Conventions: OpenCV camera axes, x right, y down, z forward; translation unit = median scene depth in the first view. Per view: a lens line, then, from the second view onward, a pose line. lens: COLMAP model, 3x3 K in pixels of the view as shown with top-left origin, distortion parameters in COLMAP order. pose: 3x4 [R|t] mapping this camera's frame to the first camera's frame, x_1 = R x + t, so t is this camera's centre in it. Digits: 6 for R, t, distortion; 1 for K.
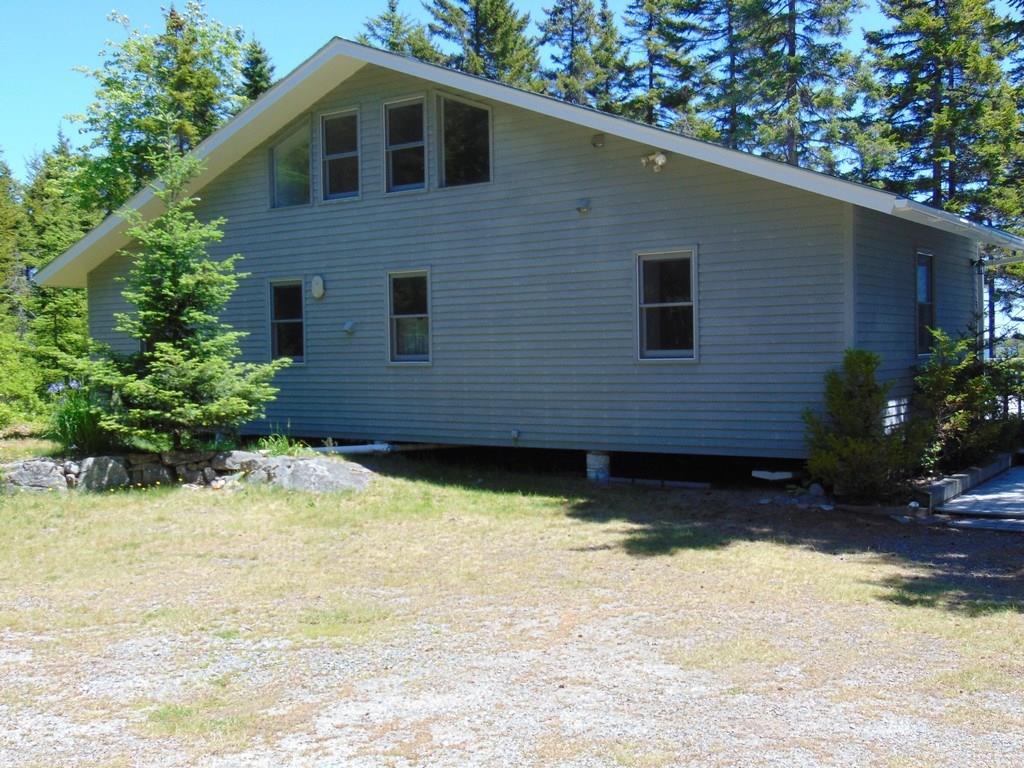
lens RADIAL K [[1155.6, 0, 511.2], [0, 1155.6, 382.8], [0, 0, 1]] dist [0.016408, 0.000000]
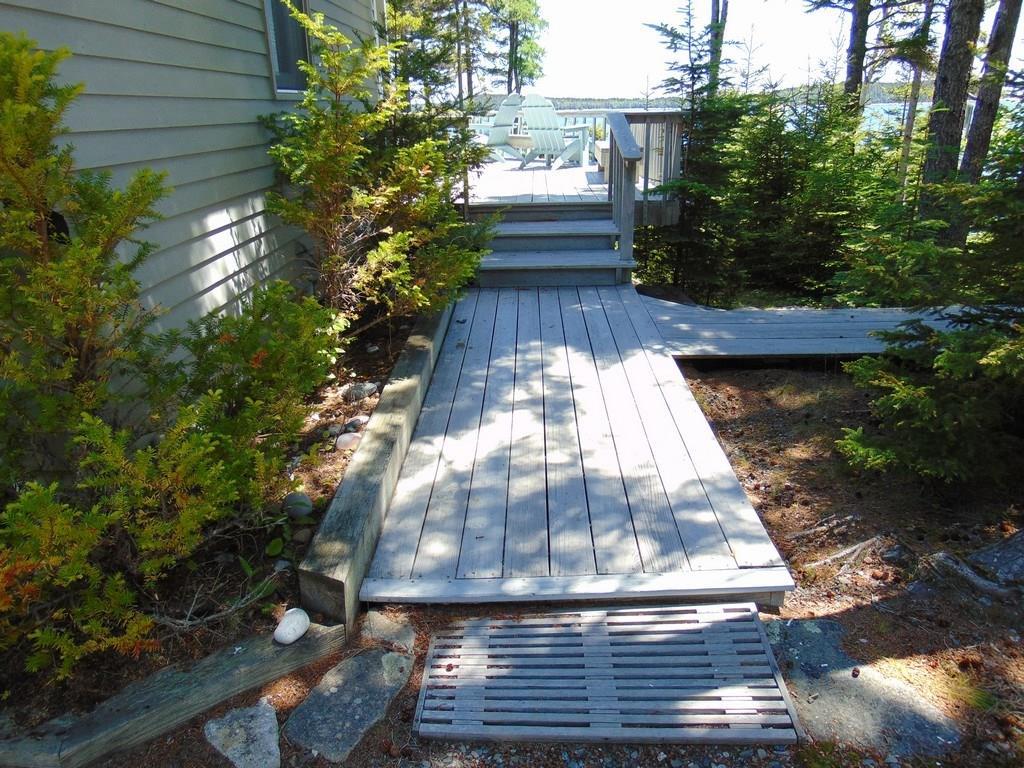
lens RADIAL K [[759.5, 0, 511.7], [0, 759.5, 384.2], [0, 0, 1]] dist [-0.011164, 0.000559]
pose [[0.831375, -0.191157, 0.521800, 0.271430], [0.017915, 0.947706, 0.318641, -0.009351], [-0.555423, -0.255562, 0.791323, 0.742153]]
